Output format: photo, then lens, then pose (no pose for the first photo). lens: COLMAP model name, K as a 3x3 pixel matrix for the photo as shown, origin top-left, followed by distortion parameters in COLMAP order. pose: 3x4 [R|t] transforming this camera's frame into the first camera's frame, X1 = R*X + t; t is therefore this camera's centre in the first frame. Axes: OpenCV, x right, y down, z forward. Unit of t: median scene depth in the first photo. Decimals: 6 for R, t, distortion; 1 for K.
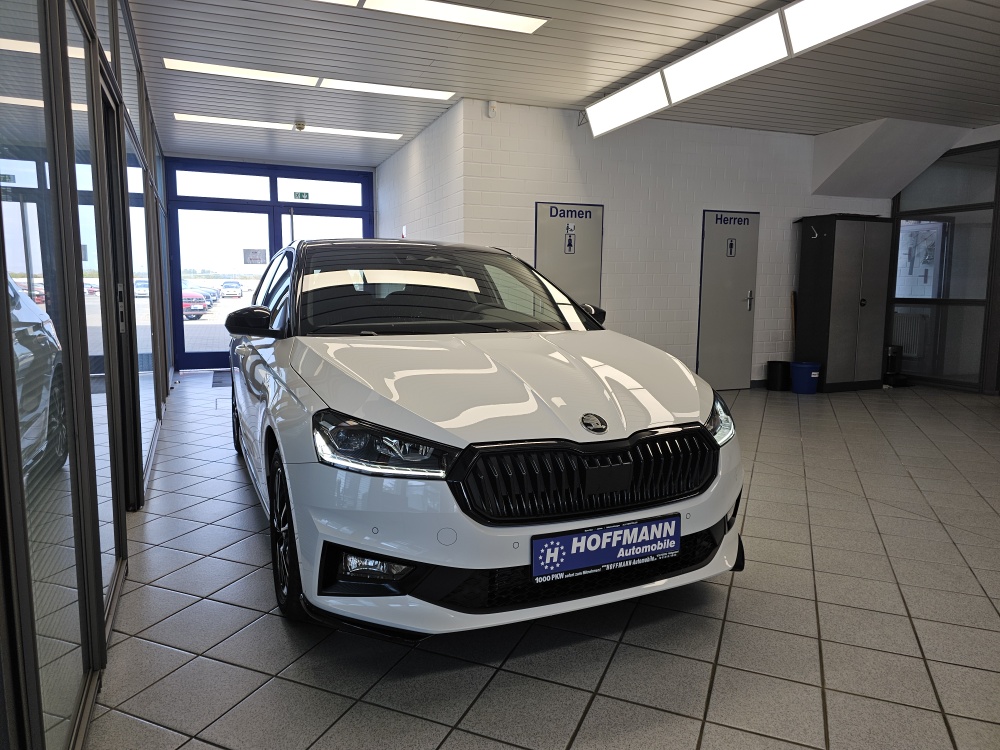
lens RADIAL K [[675.7, 0, 497.6], [0, 675.7, 370.9], [0, 0, 1]] dist [0.077606, -0.080873]
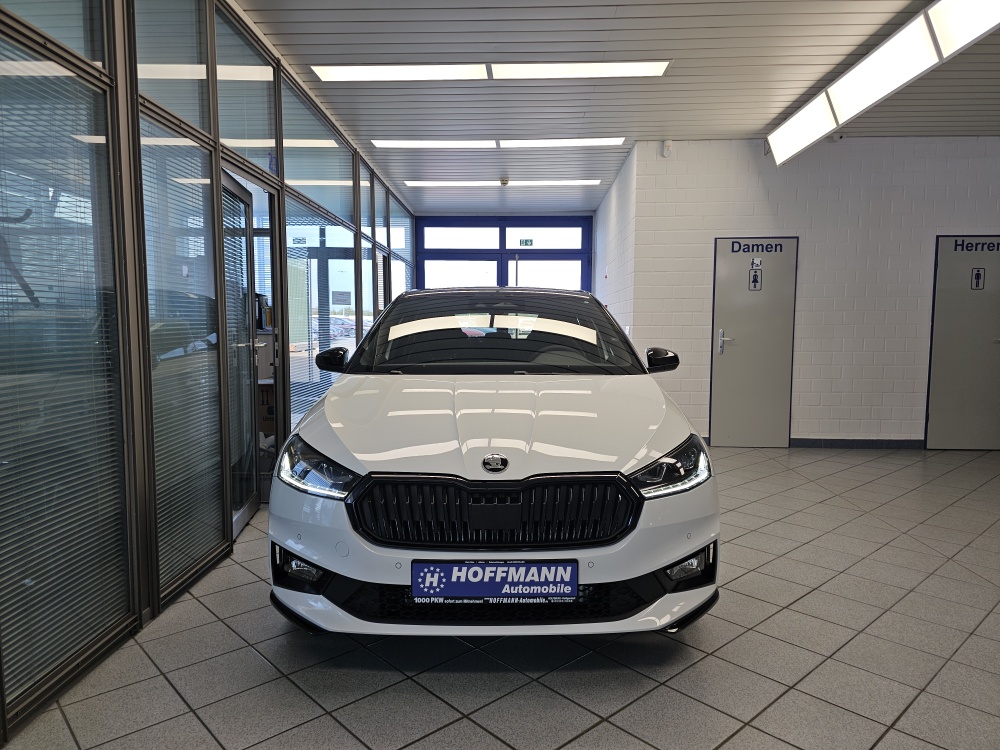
lens RADIAL K [[677.2, 0, 505.8], [0, 677.2, 386.3], [0, 0, 1]] dist [0.061118, -0.062440]
pose [[0.912908, 0.035146, -0.406650, 0.579353], [-0.047223, 0.998690, -0.019699, -0.022703], [0.405425, 0.037187, 0.913371, 0.031357]]
